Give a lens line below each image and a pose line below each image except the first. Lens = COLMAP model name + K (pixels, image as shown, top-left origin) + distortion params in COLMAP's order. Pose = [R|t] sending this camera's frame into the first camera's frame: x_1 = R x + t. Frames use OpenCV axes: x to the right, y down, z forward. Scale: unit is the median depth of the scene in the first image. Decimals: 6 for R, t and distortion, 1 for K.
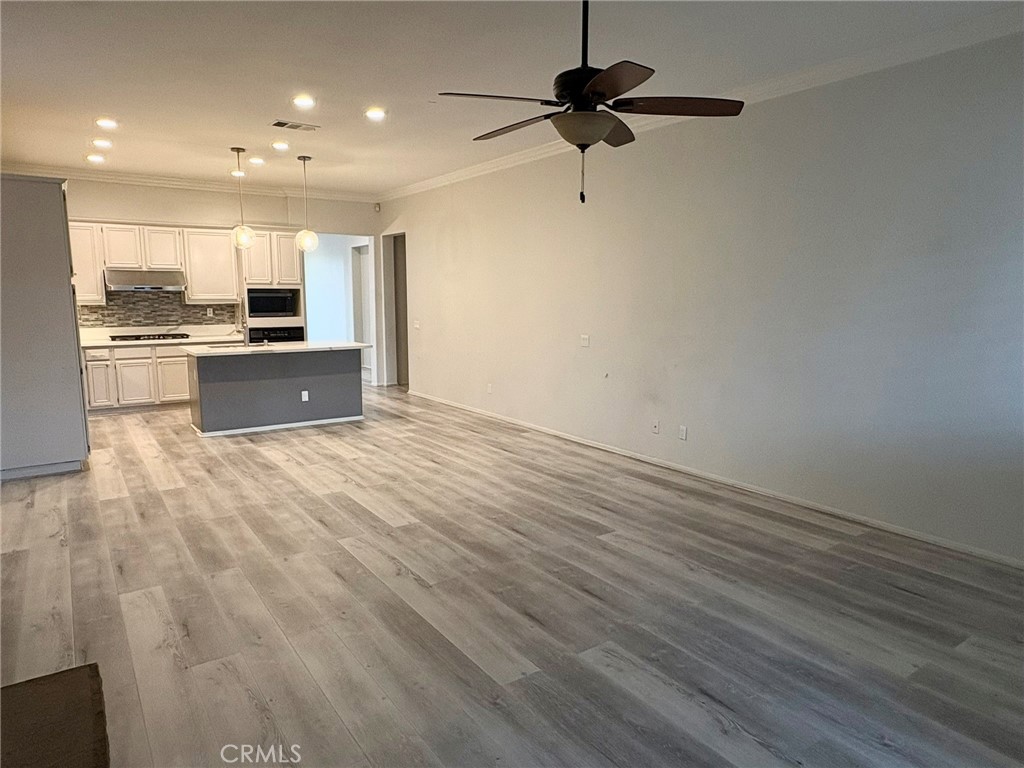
lens RADIAL K [[641.8, 0, 512.0], [0, 641.8, 384.0], [0, 0, 1]] dist [0.003172, 0.000596]
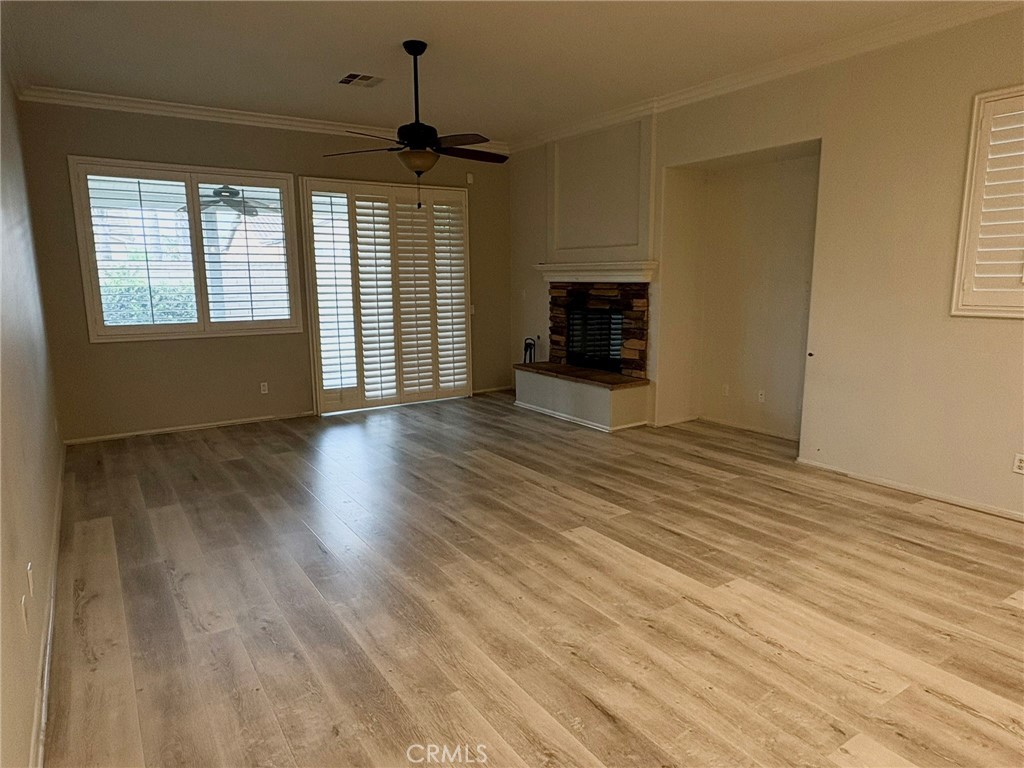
lens RADIAL K [[649.9, 0, 512.0], [0, 649.9, 384.0], [0, 0, 1]] dist [0.000649, -0.001891]
pose [[-0.999609, 0.002490, 0.027864, -0.099455], [0.010826, 0.952857, 0.303228, -0.228887], [-0.025795, 0.303410, -0.952511, 1.685799]]
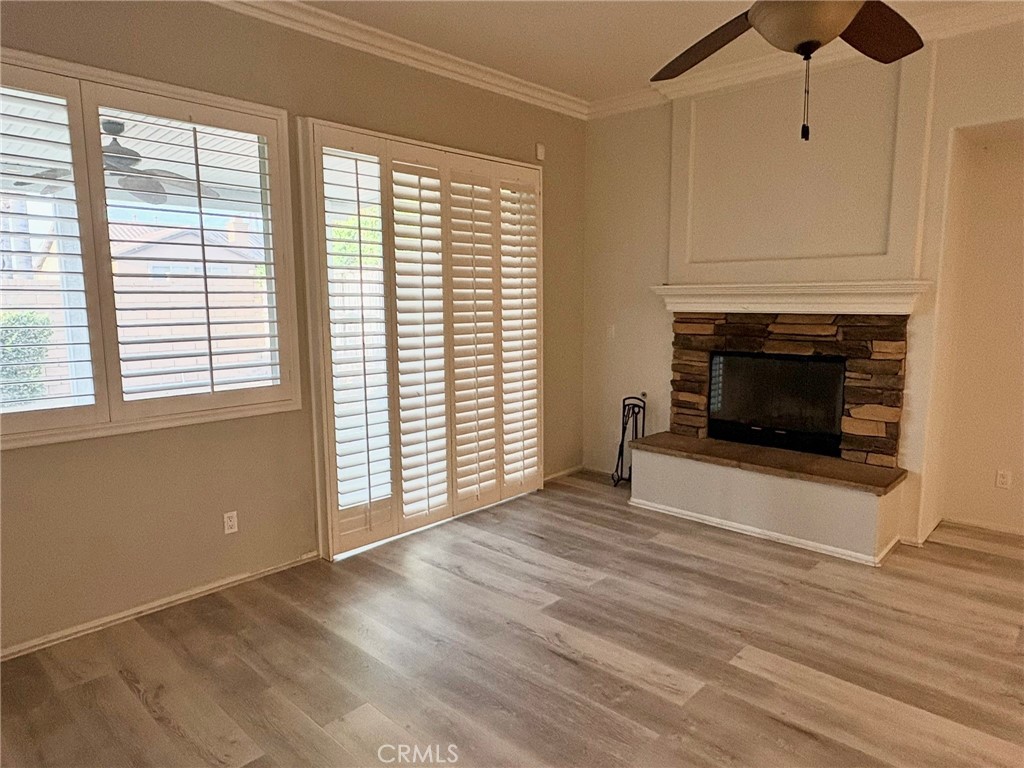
lens RADIAL K [[642.6, 0, 510.1], [0, 642.6, 381.9], [0, 0, 1]] dist [-0.005278, -0.000623]
pose [[-0.980169, 0.031439, -0.195653, 0.326485], [-0.021670, 0.964407, 0.263532, -0.139015], [0.196974, 0.262546, -0.944601, 1.021219]]
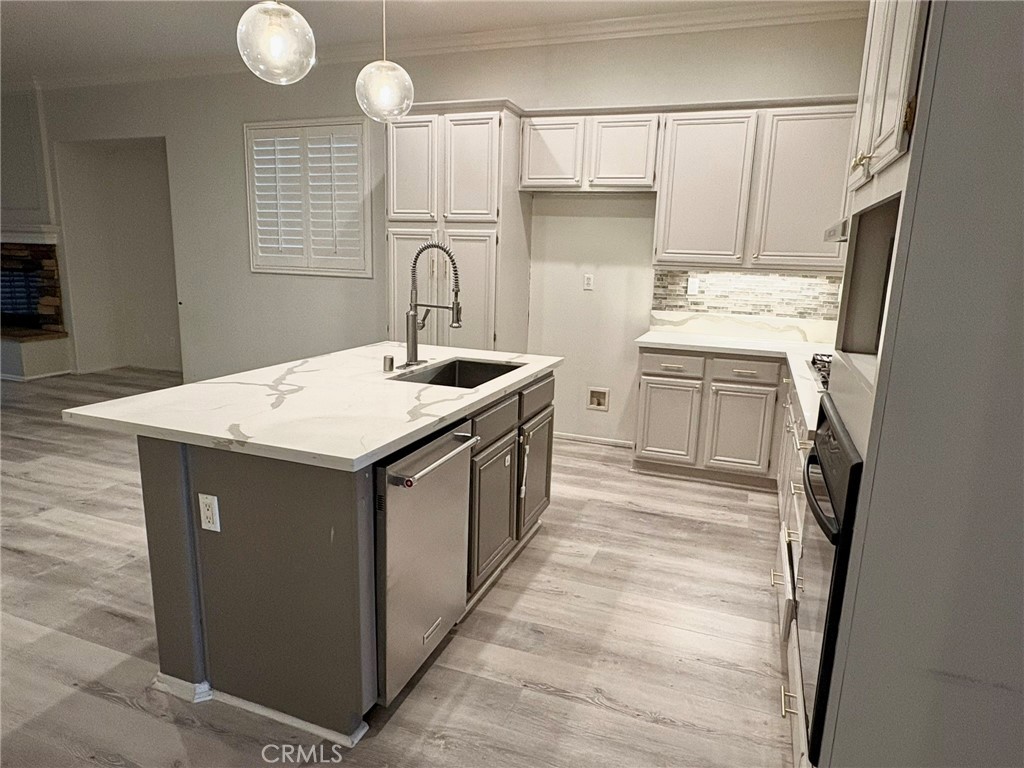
lens RADIAL K [[641.8, 0, 512.0], [0, 641.8, 384.0], [0, 0, 1]] dist [0.003172, 0.000596]
pose [[-0.827040, 0.084878, -0.555699, -0.369921], [-0.109885, 0.945056, 0.307888, -0.286420], [0.551299, 0.315699, -0.772272, 2.163509]]
